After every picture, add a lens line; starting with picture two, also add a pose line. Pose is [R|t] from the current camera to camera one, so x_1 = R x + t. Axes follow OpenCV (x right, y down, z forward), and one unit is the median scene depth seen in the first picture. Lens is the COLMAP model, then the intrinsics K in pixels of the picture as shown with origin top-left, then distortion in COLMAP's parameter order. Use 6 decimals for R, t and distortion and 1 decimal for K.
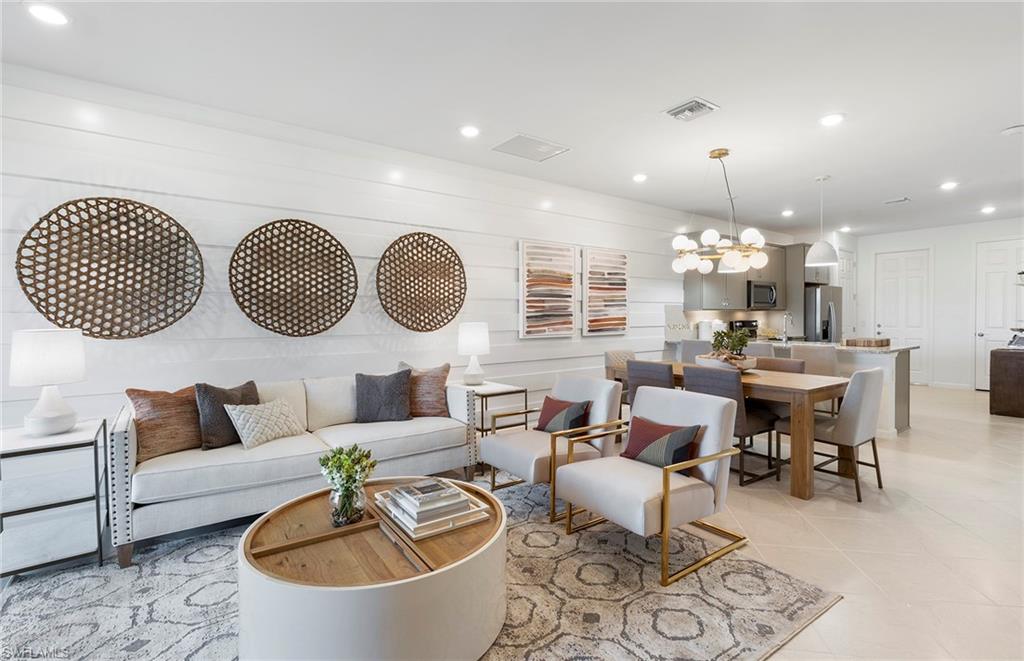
lens RADIAL K [[471.4, 0, 514.8], [0, 471.4, 326.4], [0, 0, 1]] dist [0.005346, -0.001863]
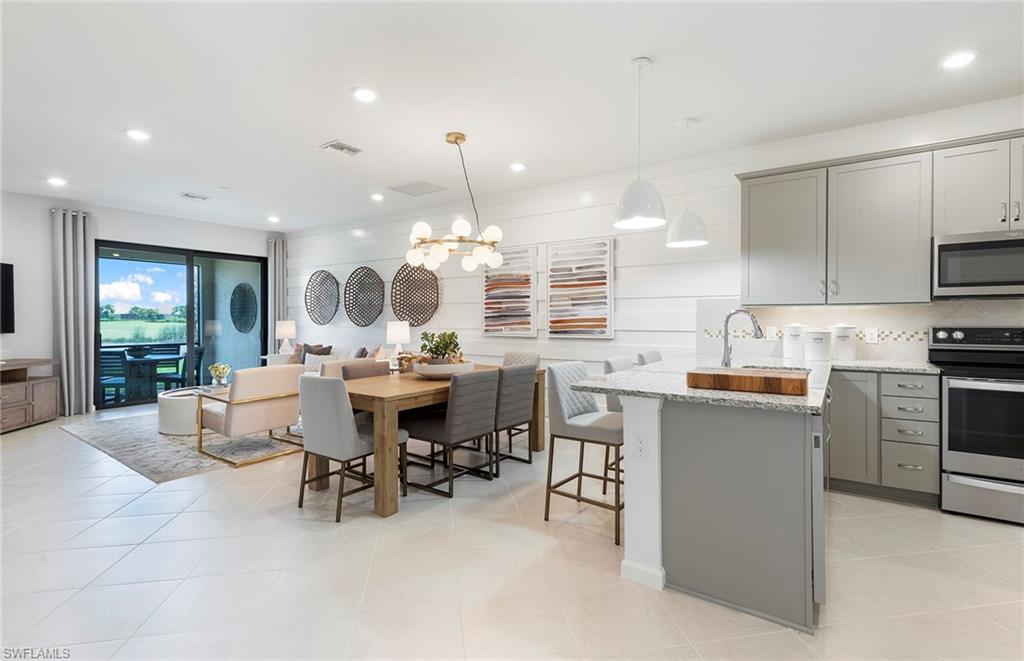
lens RADIAL K [[471.4, 0, 516.6], [0, 471.4, 326.2], [0, 0, 1]] dist [0.005346, -0.001863]
pose [[0.323041, 0.021939, -0.946131, 1.066773], [-0.019143, 0.999678, 0.016644, -0.017505], [0.946191, 0.012735, 0.323357, 0.657042]]
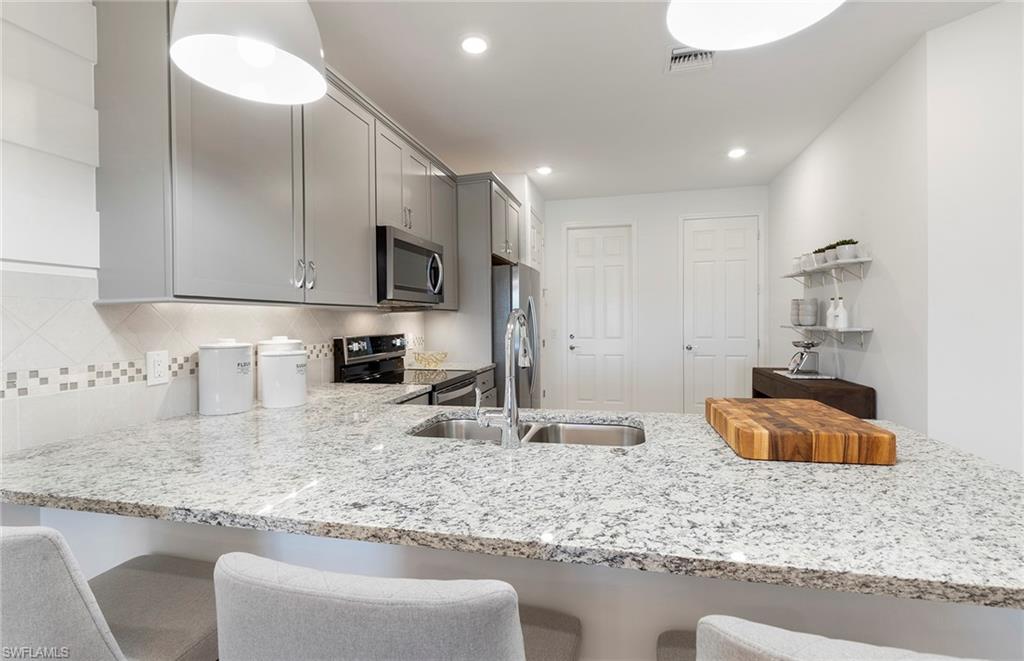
lens RADIAL K [[471.4, 0, 520.4], [0, 471.4, 328.3], [0, 0, 1]] dist [0.005346, -0.001863]
pose [[0.760280, -0.012702, 0.649471, 0.461961], [0.020238, 0.999787, -0.004137, -0.020569], [-0.649280, 0.016289, 0.760375, 0.887537]]
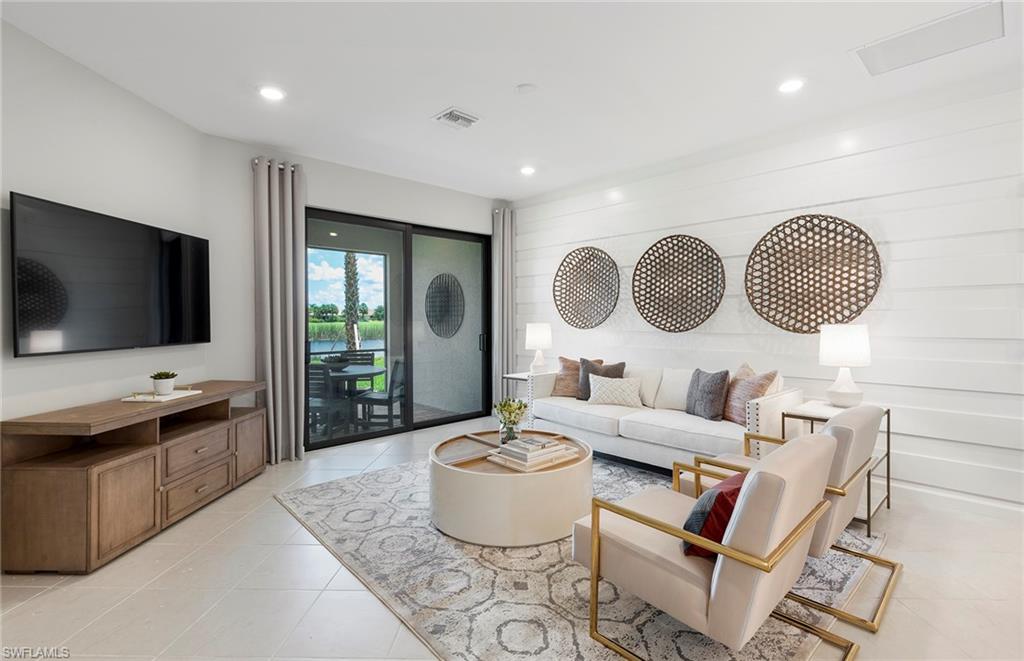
lens RADIAL K [[471.4, 0, 516.4], [0, 471.4, 328.3], [0, 0, 1]] dist [0.005346, -0.001863]
pose [[0.116138, 0.027349, -0.992857, 0.463452], [-0.014007, 0.999567, 0.025895, -0.009711], [0.993134, 0.010899, 0.116471, 0.312218]]
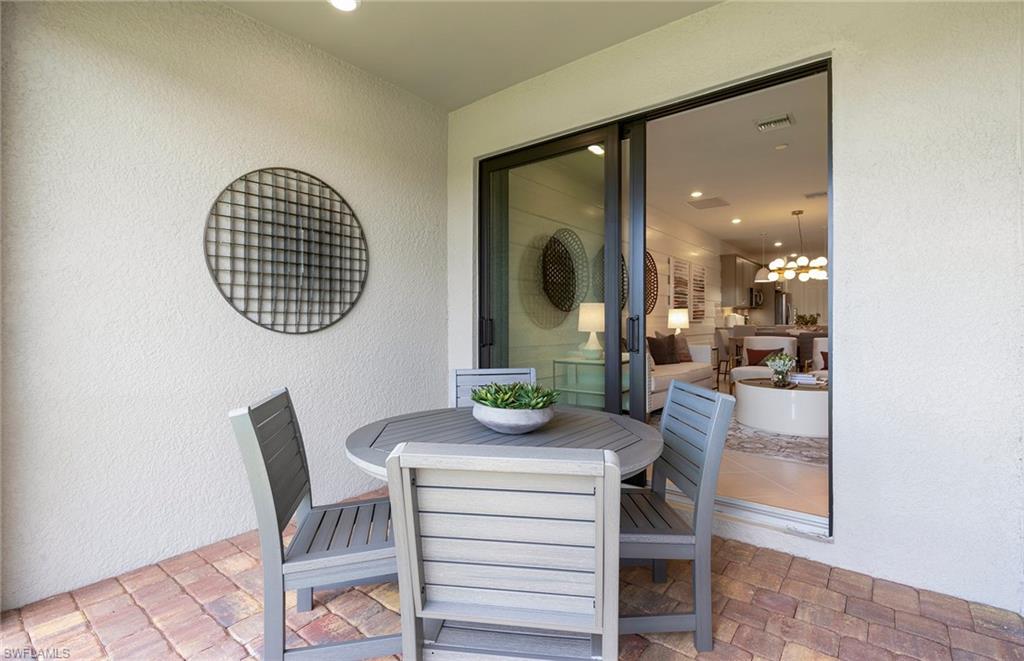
lens RADIAL K [[471.4, 0, 512.7], [0, 471.4, 323.0], [0, 0, 1]] dist [0.005346, -0.001863]
pose [[0.966014, 0.002111, 0.258481, -0.830840], [0.002492, 0.999844, -0.017482, 0.057686], [-0.258477, 0.017532, 0.965858, -0.345922]]
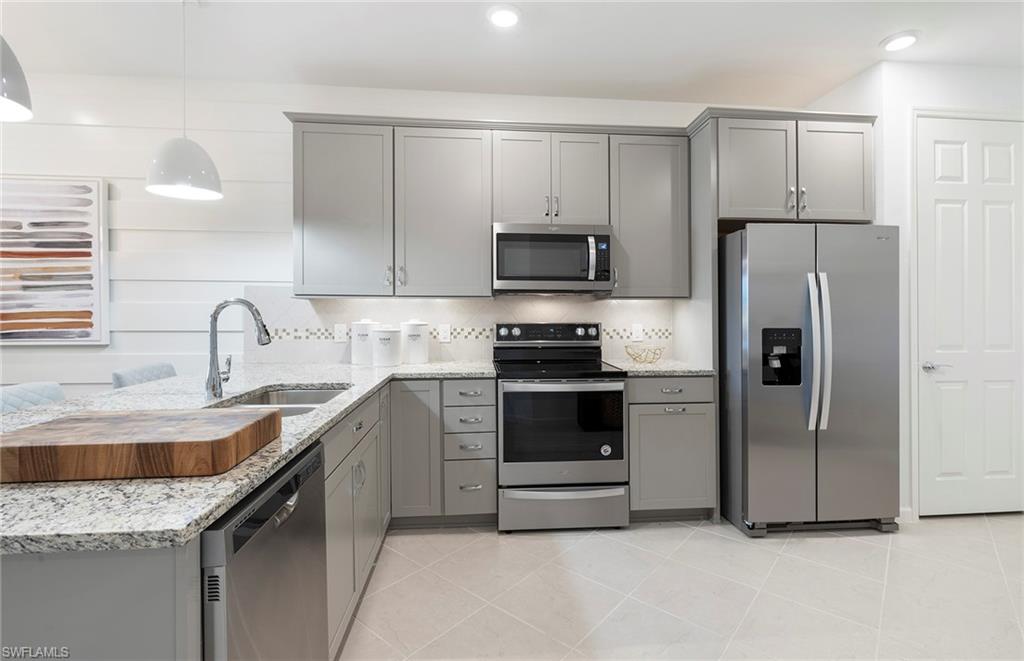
lens RADIAL K [[471.4, 0, 516.6], [0, 471.4, 315.8], [0, 0, 1]] dist [0.005346, -0.001863]
pose [[0.855545, 0.012871, -0.517569, 0.974040], [-0.020778, 0.999739, -0.009485, -0.021025], [0.517311, 0.018869, 0.855589, 0.898334]]
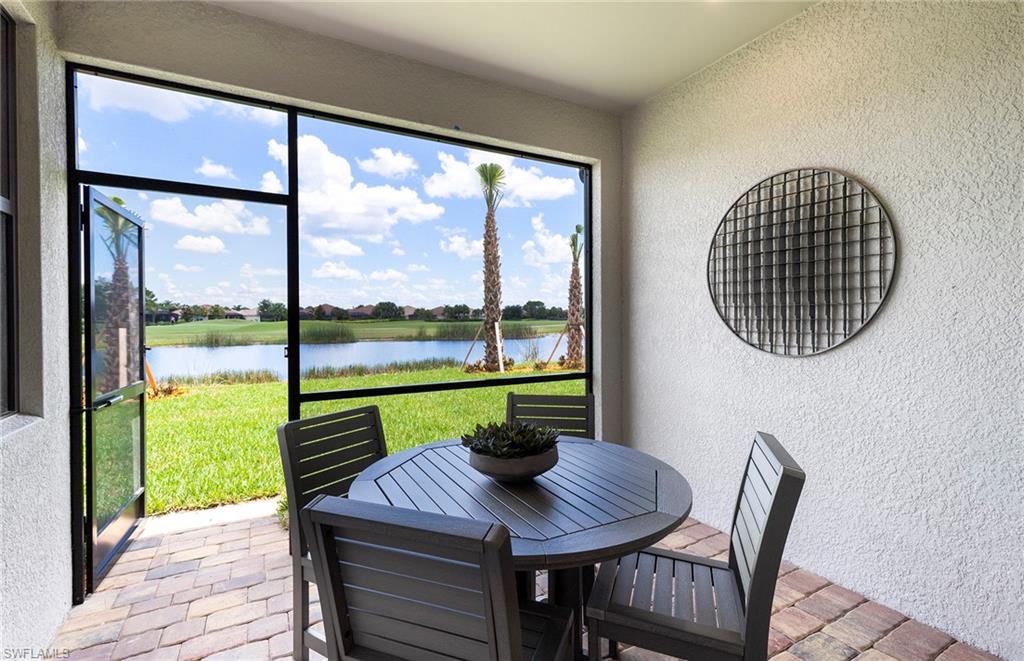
lens RADIAL K [[471.4, 0, 520.2], [0, 471.4, 323.0], [0, 0, 1]] dist [0.005346, -0.001863]
pose [[-0.135137, 0.016587, -0.990688, -0.406480], [-0.012402, 0.999753, 0.018431, 0.019273], [0.990749, 0.014778, -0.134898, 0.051414]]
